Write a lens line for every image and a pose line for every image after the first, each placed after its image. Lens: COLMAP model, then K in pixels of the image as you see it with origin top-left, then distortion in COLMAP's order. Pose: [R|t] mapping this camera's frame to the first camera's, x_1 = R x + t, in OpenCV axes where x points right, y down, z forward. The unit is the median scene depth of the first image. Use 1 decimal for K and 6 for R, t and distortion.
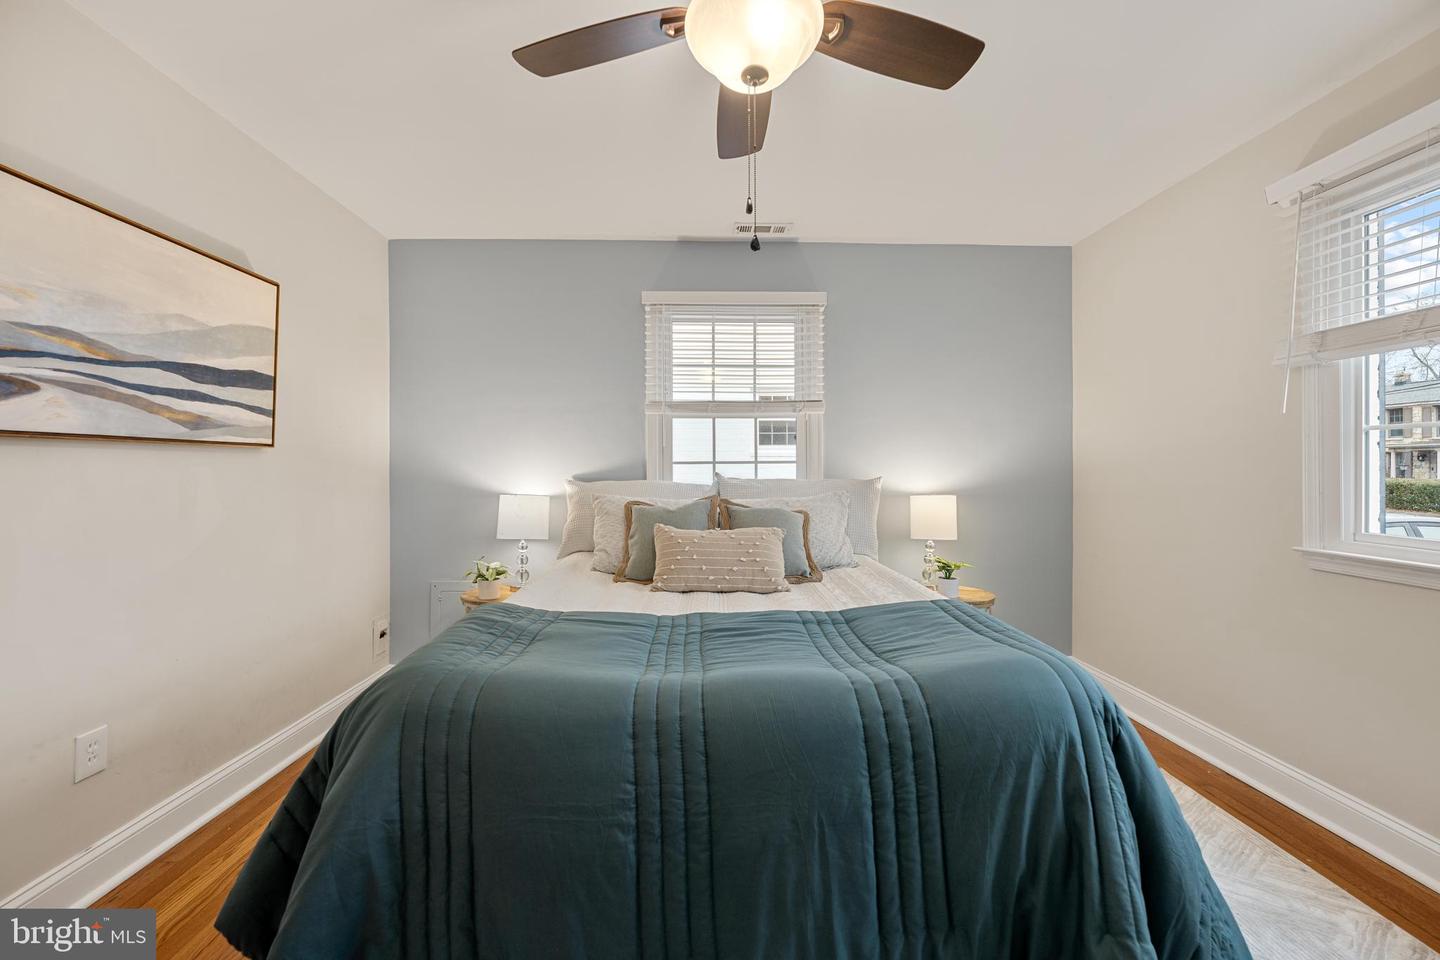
lens RADIAL K [[578.8, 0, 714.8], [0, 578.8, 468.2], [0, 0, 1]] dist [0.001275, 0.000201]
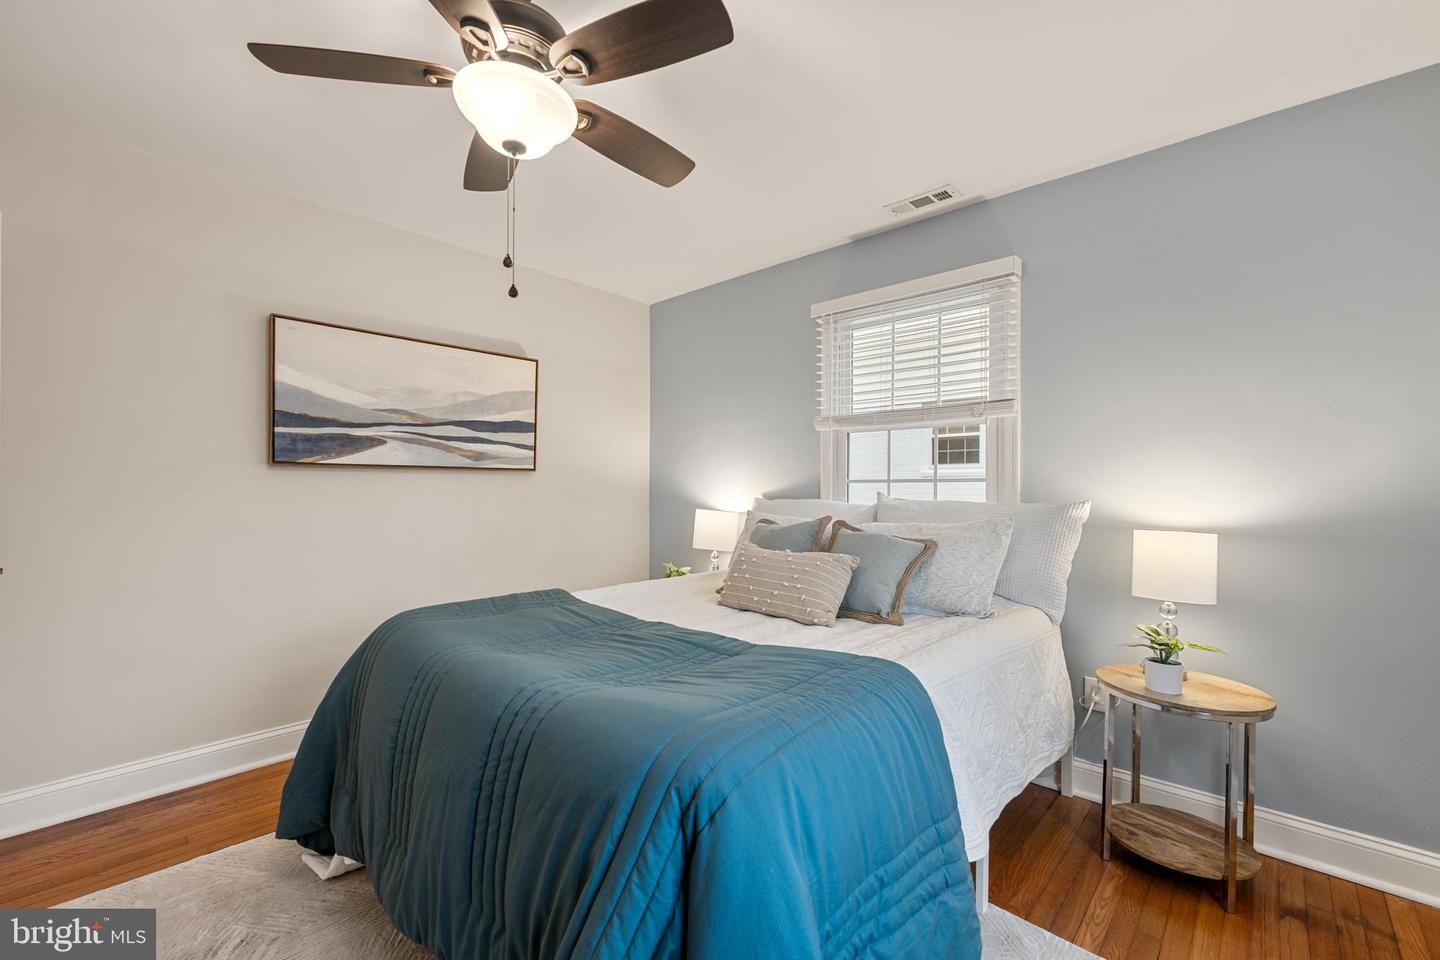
lens RADIAL K [[602.6, 0, 708.3], [0, 602.6, 487.2], [0, 0, 1]] dist [0.000041, -0.000005]
pose [[0.709831, 0.004956, -0.704354, 0.640789], [-0.006565, 0.999978, 0.000419, 0.001736], [0.704341, 0.004326, 0.709849, 0.222239]]
